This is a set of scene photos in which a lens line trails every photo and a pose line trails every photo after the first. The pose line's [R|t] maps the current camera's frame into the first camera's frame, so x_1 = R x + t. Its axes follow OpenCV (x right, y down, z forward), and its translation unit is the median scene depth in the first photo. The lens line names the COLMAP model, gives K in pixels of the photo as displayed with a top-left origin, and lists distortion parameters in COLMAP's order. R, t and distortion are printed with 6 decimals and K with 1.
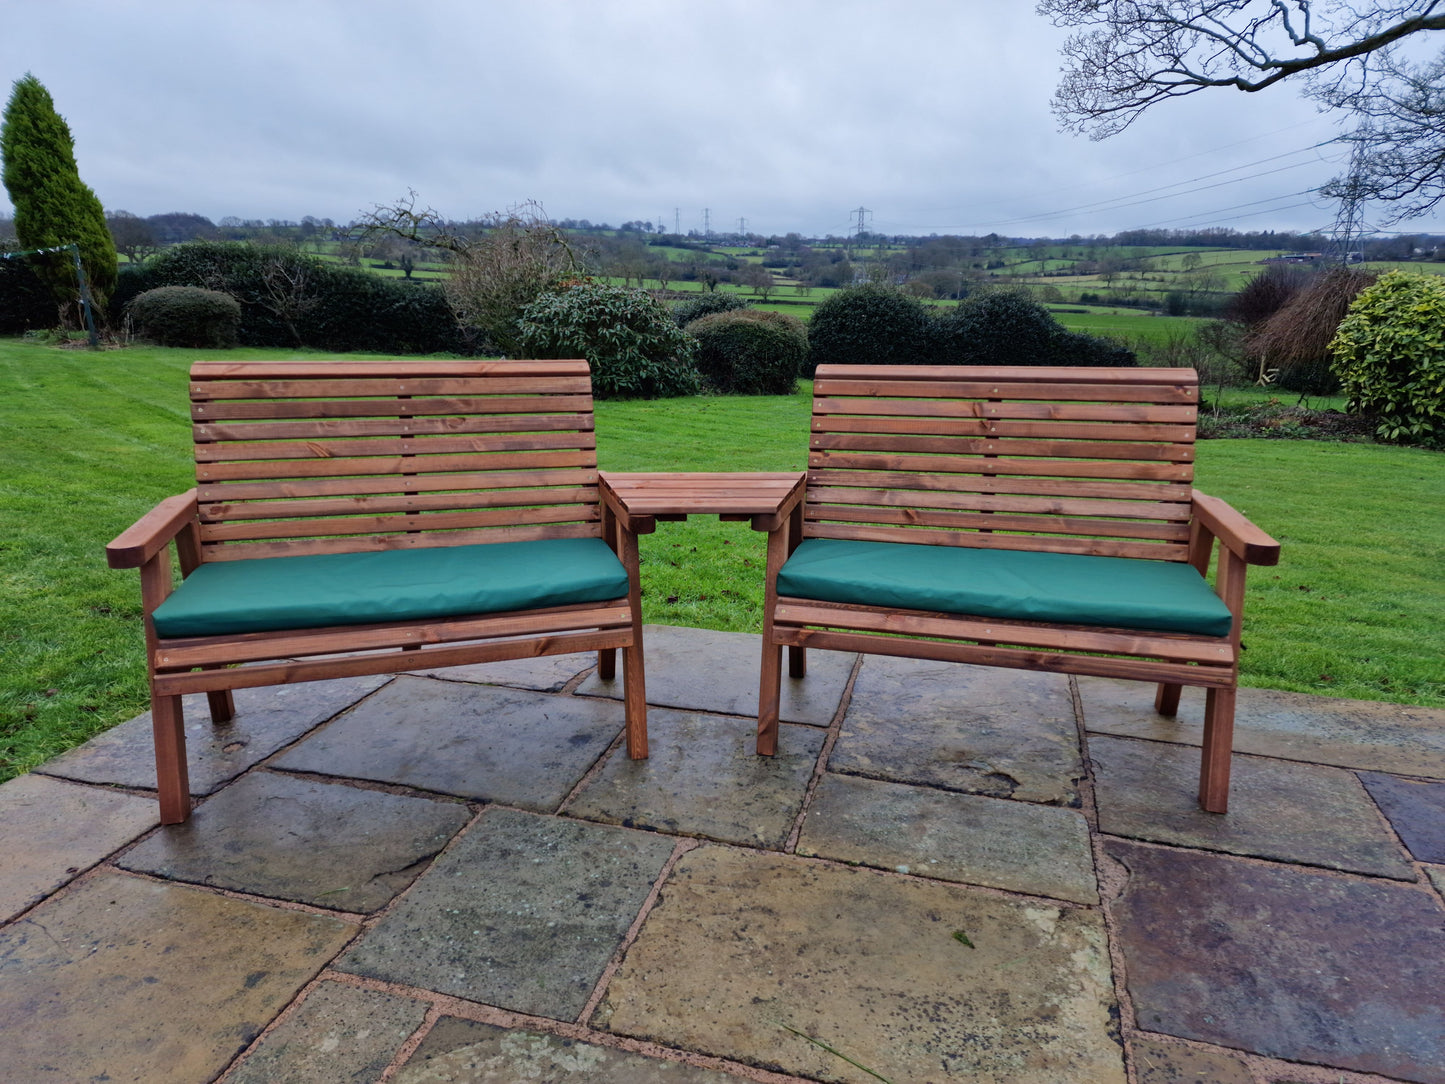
lens RADIAL K [[977.6, 0, 708.9], [0, 977.6, 542.0], [0, 0, 1]] dist [0.094043, -0.081882]
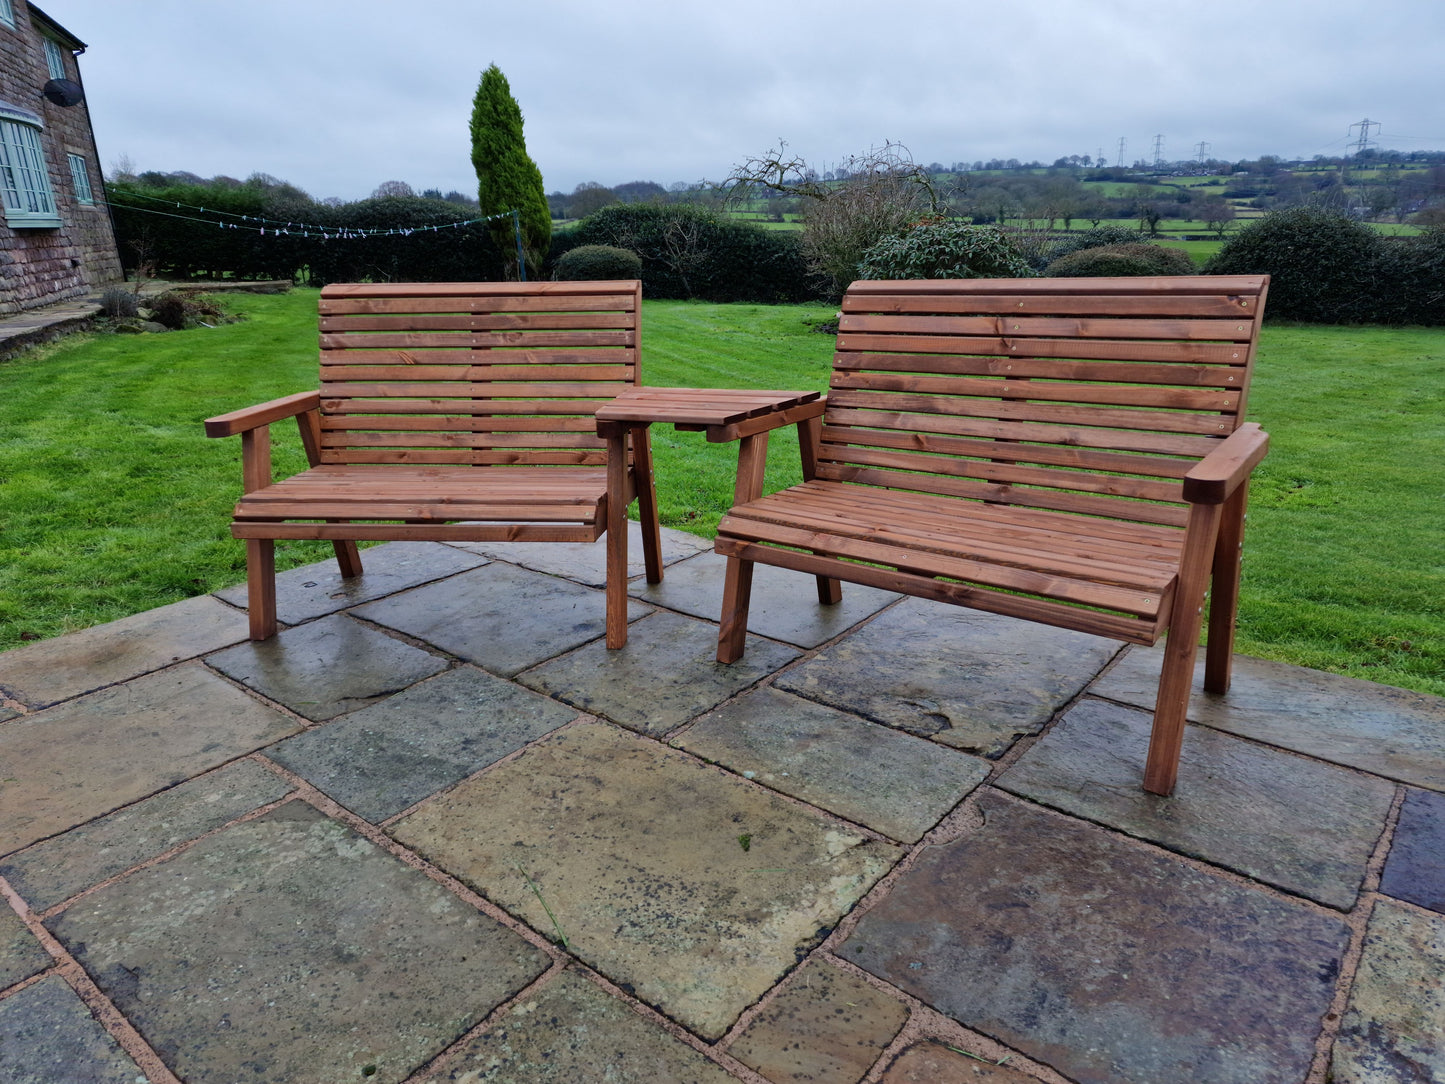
lens RADIAL K [[980.6, 0, 680.7], [0, 980.6, 521.1], [0, 0, 1]] dist [0.101925, -0.090031]
pose [[0.907936, 0.084978, -0.410403, 0.382134], [-0.074306, 0.996354, 0.041918, 0.026762], [0.412469, -0.007563, 0.910940, 0.043537]]
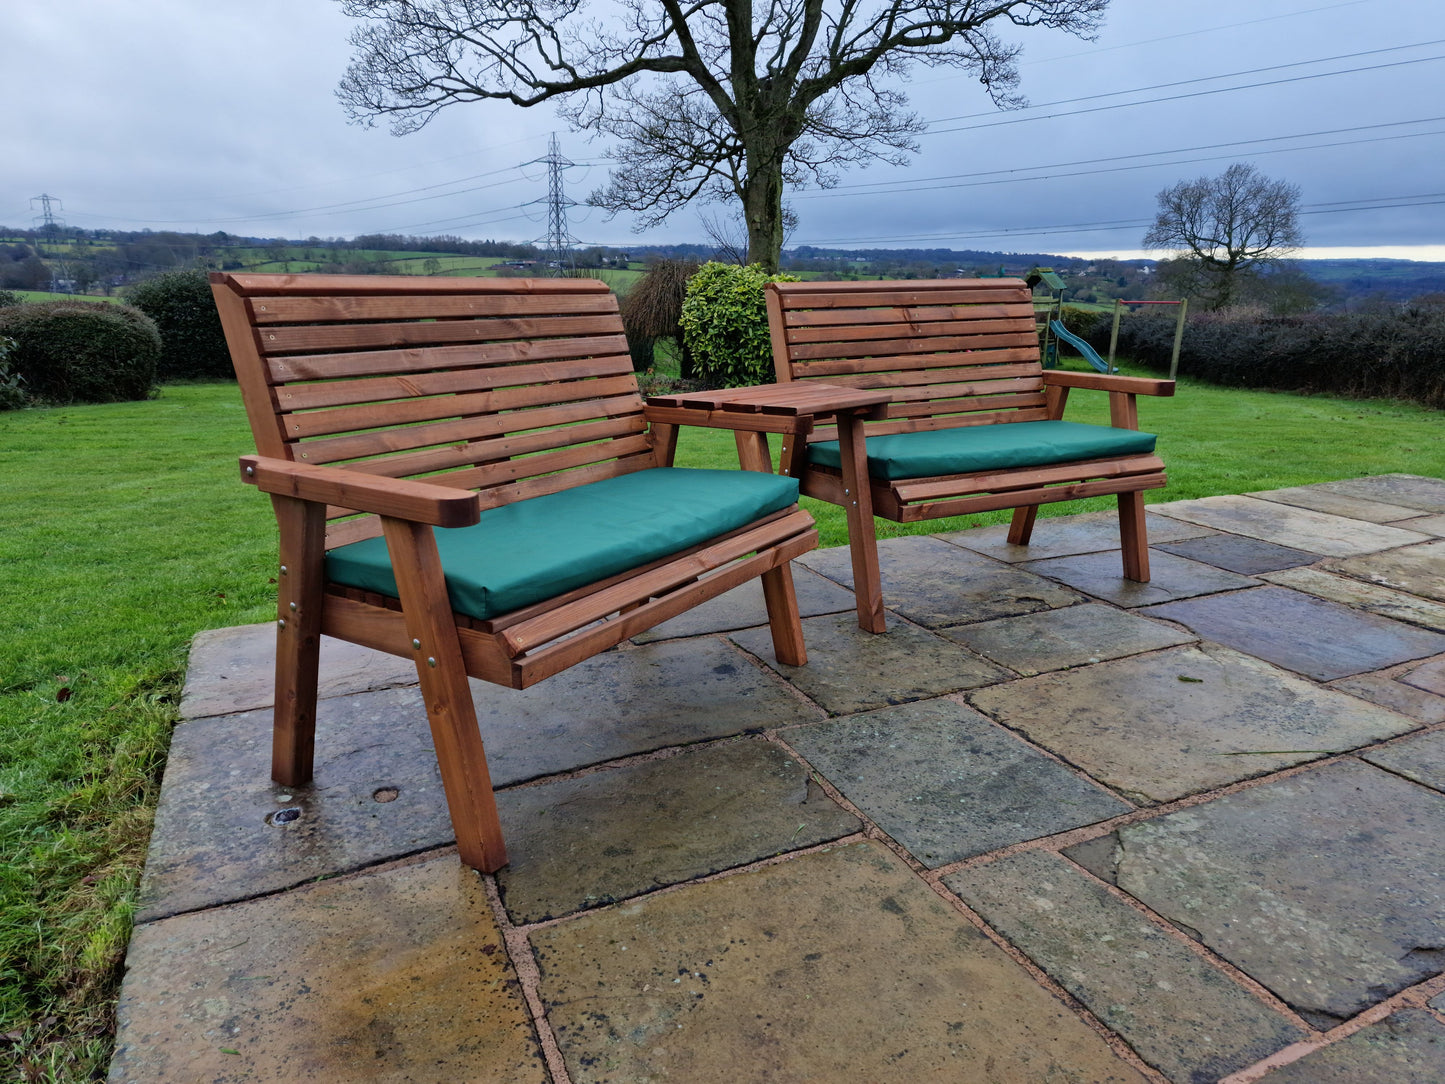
lens RADIAL K [[986.6, 0, 714.8], [0, 986.6, 555.0], [0, 0, 1]] dist [0.074576, -0.060612]
pose [[0.749313, -0.180608, 0.637111, -0.680082], [0.177149, 0.981696, 0.069945, 0.021506], [-0.638082, 0.060453, 0.767592, 0.246046]]
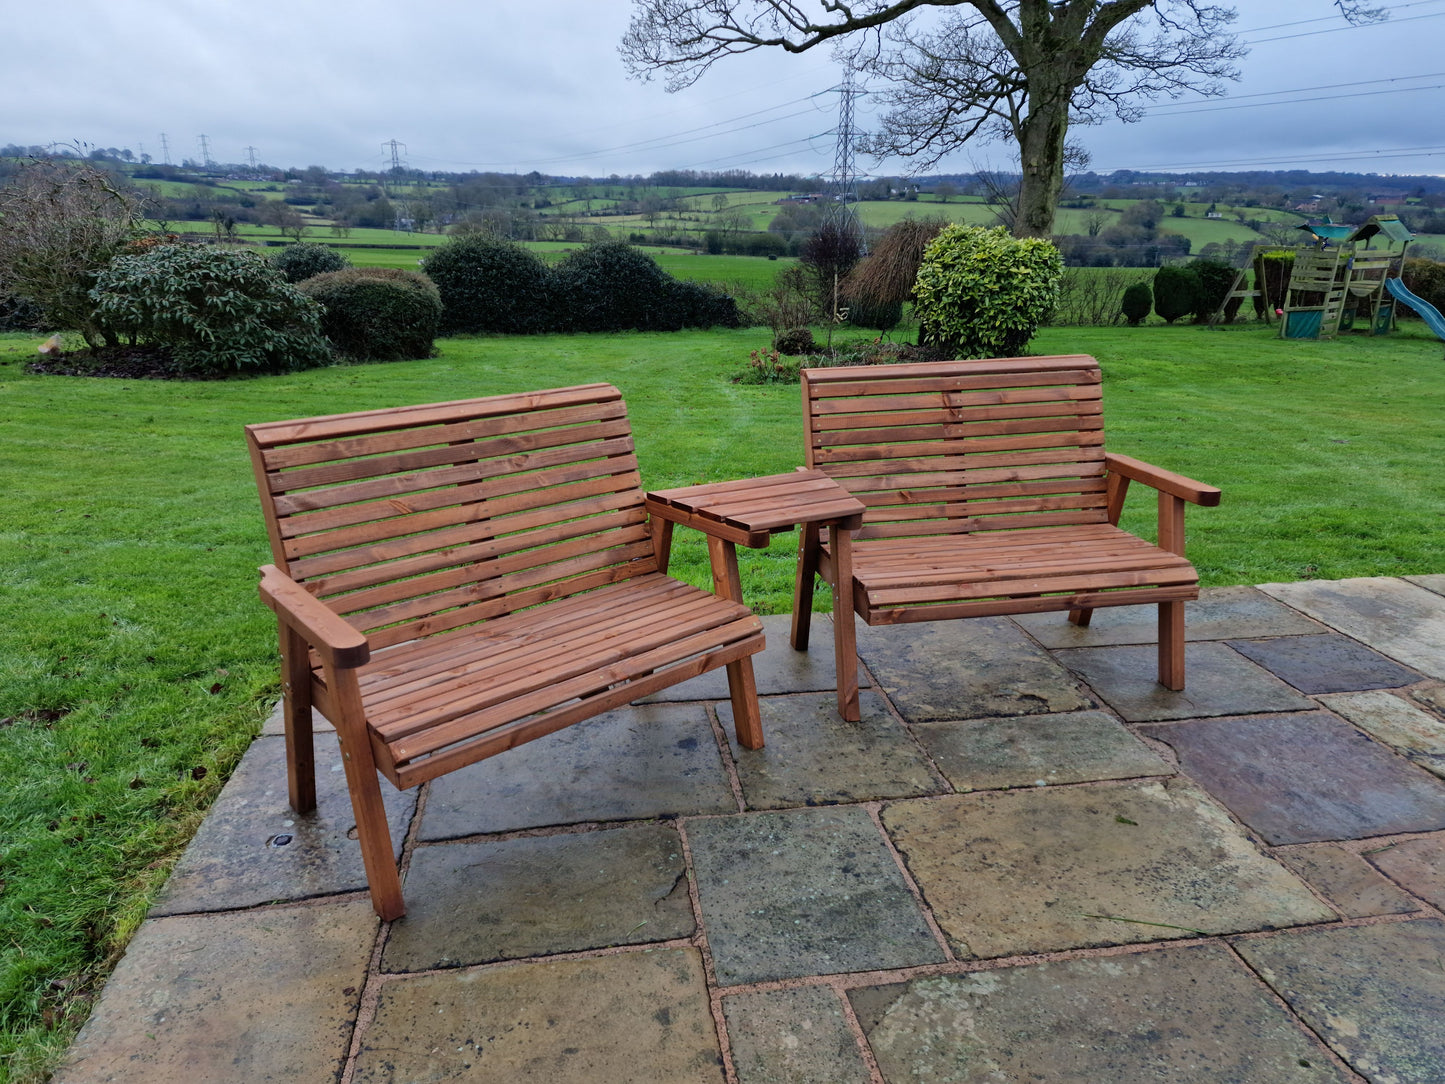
lens RADIAL K [[997.7, 0, 702.4], [0, 997.7, 555.0], [0, 0, 1]] dist [0.091295, -0.079343]
pose [[0.907750, -0.147775, 0.392623, -0.480526], [0.122616, 0.988495, 0.088560, -0.090457], [-0.401193, -0.032248, 0.915426, 0.002627]]
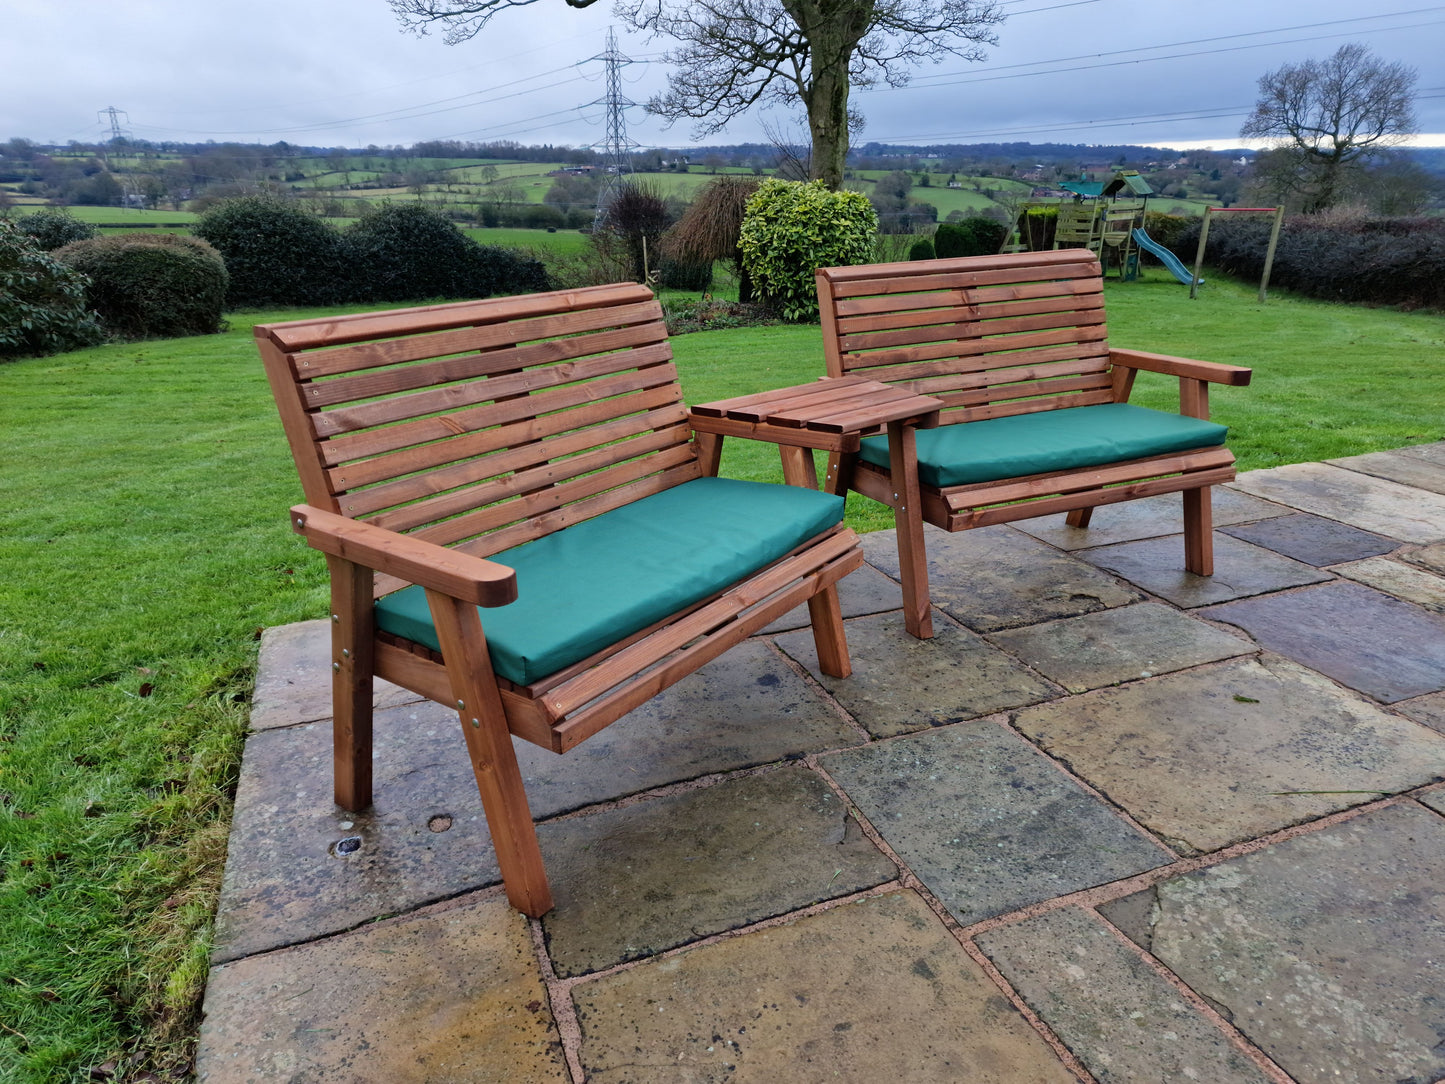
lens RADIAL K [[980.4, 0, 711.0], [0, 980.4, 566.2], [0, 0, 1]] dist [0.081839, -0.069063]
pose [[0.789426, -0.240789, 0.564648, -0.647020], [0.183403, 0.970357, 0.157387, -0.065510], [-0.585807, -0.020687, 0.810186, 0.237640]]
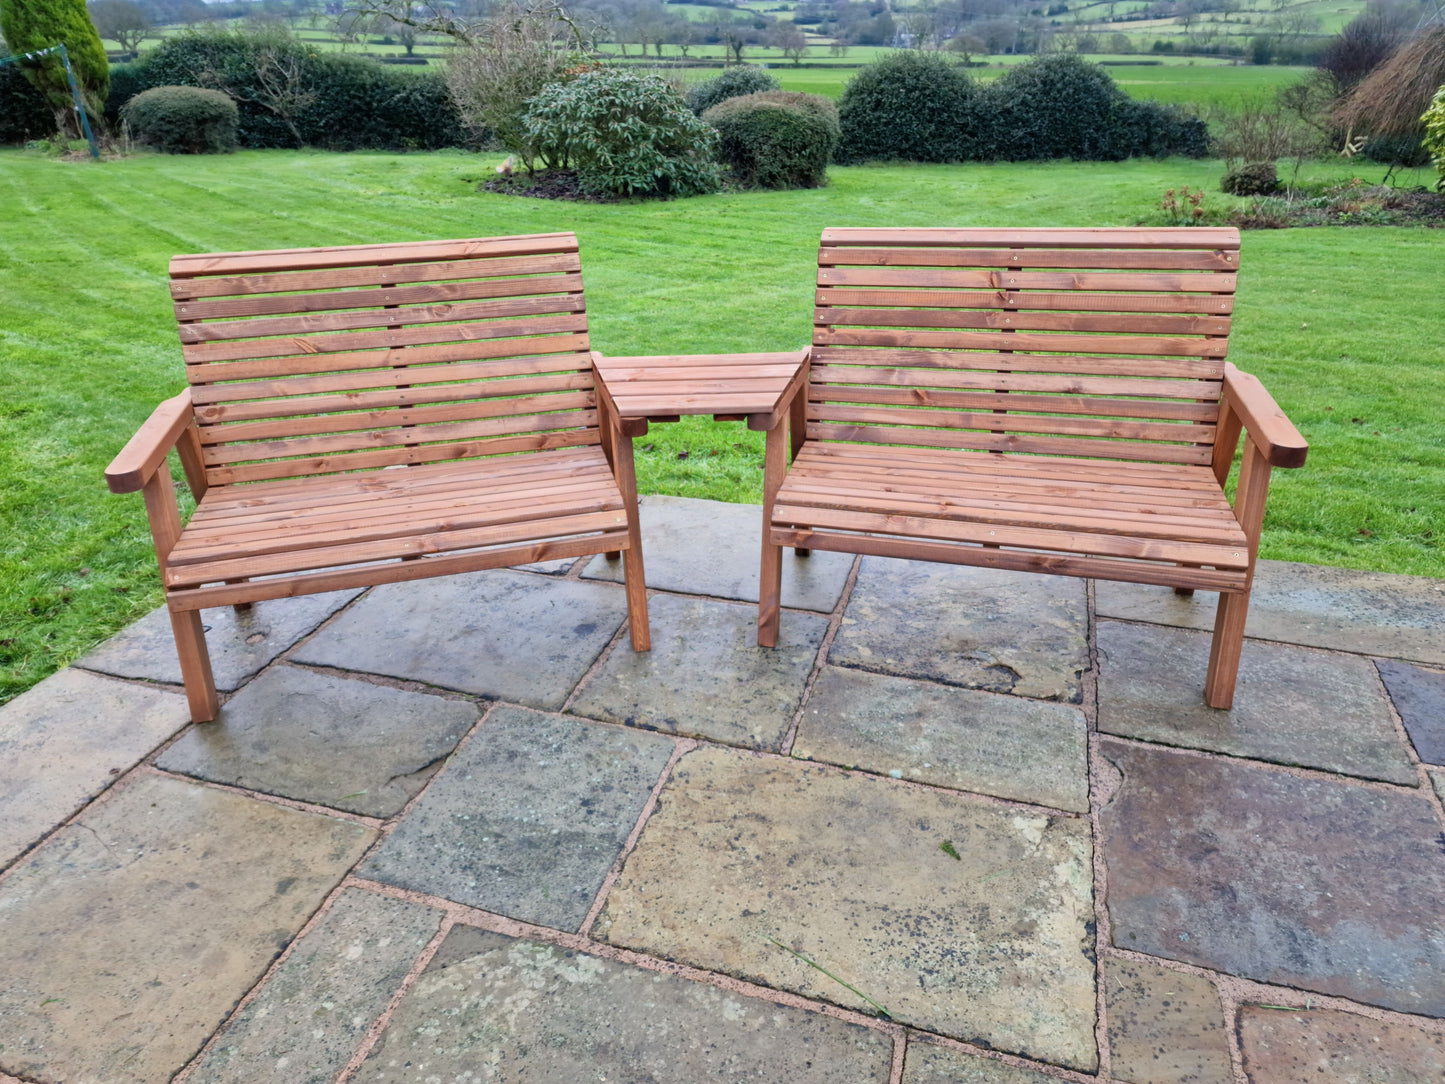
lens RADIAL K [[1001.4, 0, 679.5], [0, 1001.4, 518.2], [0, 0, 1]] dist [0.080608, -0.072826]
pose [[0.998036, -0.014241, -0.061010, 0.029889], [0.024866, 0.983879, 0.177099, -0.086783], [0.057505, -0.178268, 0.982300, 0.008210]]
